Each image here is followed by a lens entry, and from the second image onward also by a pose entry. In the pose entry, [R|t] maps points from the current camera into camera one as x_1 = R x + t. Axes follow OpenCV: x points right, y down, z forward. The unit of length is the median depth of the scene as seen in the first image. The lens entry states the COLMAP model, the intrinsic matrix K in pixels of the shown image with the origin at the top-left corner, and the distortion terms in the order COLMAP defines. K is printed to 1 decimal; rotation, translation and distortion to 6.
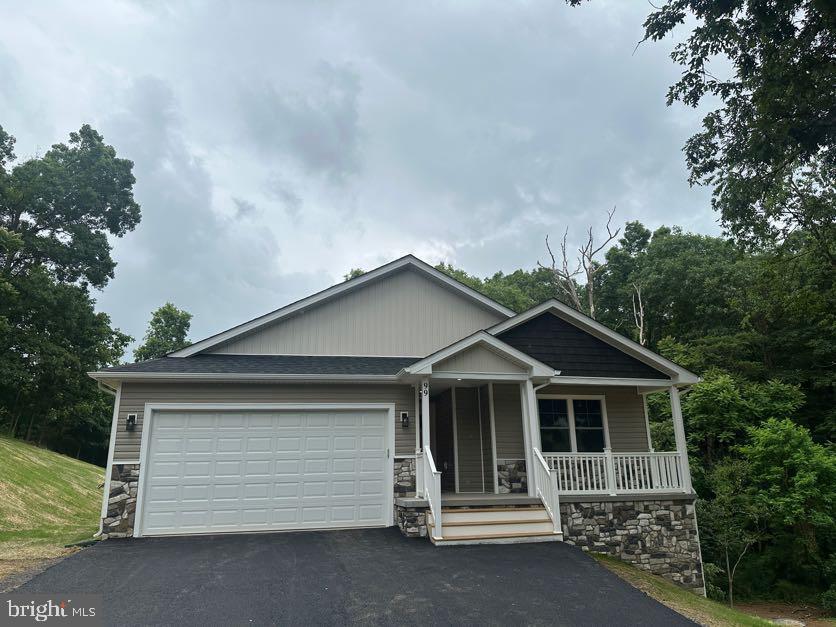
lens RADIAL K [[582.5, 0, 418.0], [0, 582.5, 313.5], [0, 0, 1]] dist [0.115751, -0.163429]
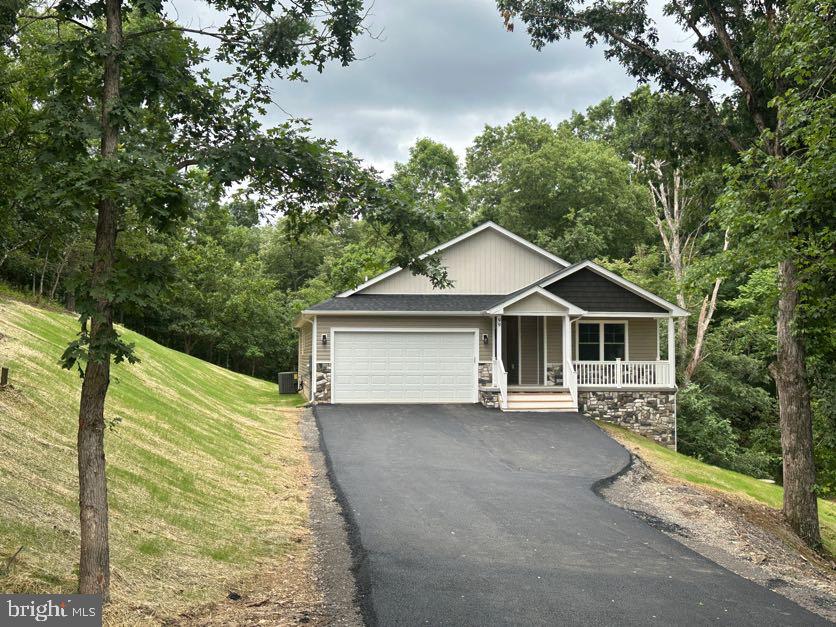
lens RADIAL K [[1019.3, 0, 418.0], [0, 1019.3, 313.5], [0, 0, 1]] dist [0.239189, 0.006060]
pose [[0.996988, 0.016299, -0.075820, 0.002763], [0.001117, 0.974548, 0.224177, -0.500659], [0.077544, -0.223587, 0.971594, -1.660341]]
